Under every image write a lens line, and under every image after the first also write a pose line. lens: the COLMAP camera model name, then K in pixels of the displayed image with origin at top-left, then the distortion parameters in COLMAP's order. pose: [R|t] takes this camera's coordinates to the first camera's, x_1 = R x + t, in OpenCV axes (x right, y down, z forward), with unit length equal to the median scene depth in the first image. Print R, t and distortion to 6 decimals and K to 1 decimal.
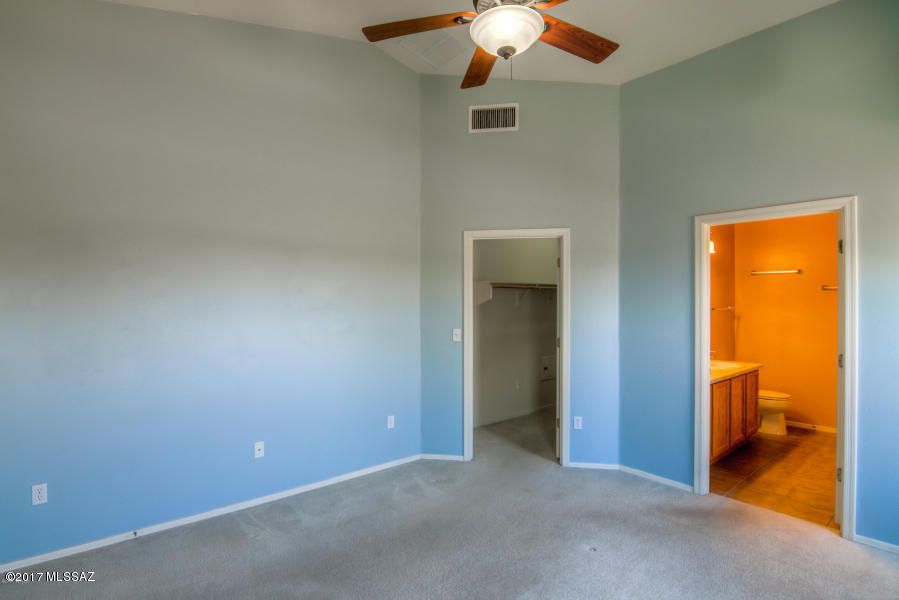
lens RADIAL K [[474.8, 0, 449.5], [0, 474.8, 300.0], [0, 0, 1]] dist [-0.000630, -0.000050]
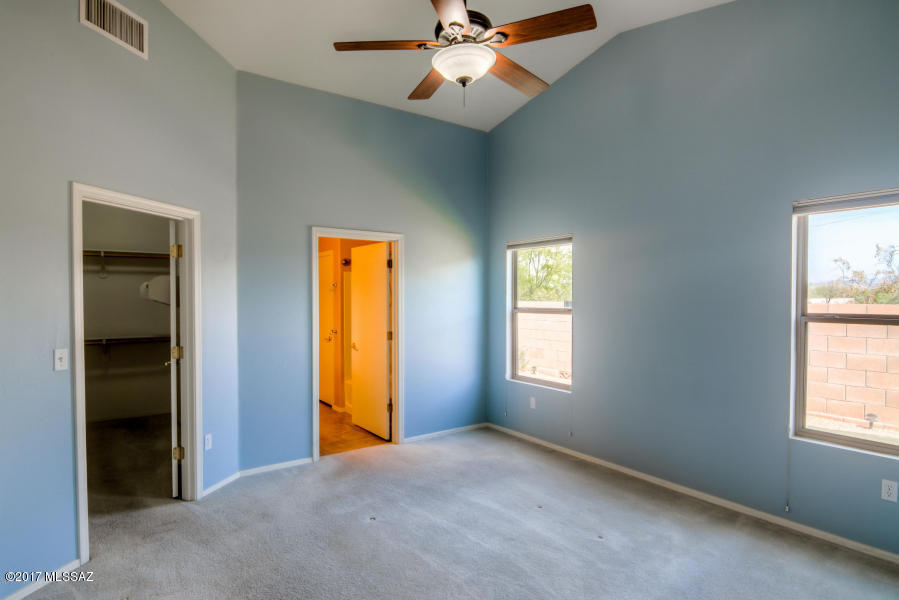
lens RADIAL K [[474.8, 0, 449.5], [0, 474.8, 300.0], [0, 0, 1]] dist [-0.000630, -0.000050]
pose [[0.070932, -0.007780, 0.997451, -0.561806], [0.001519, 0.999969, 0.007691, -0.002220], [-0.997480, 0.000969, 0.070942, 0.520184]]
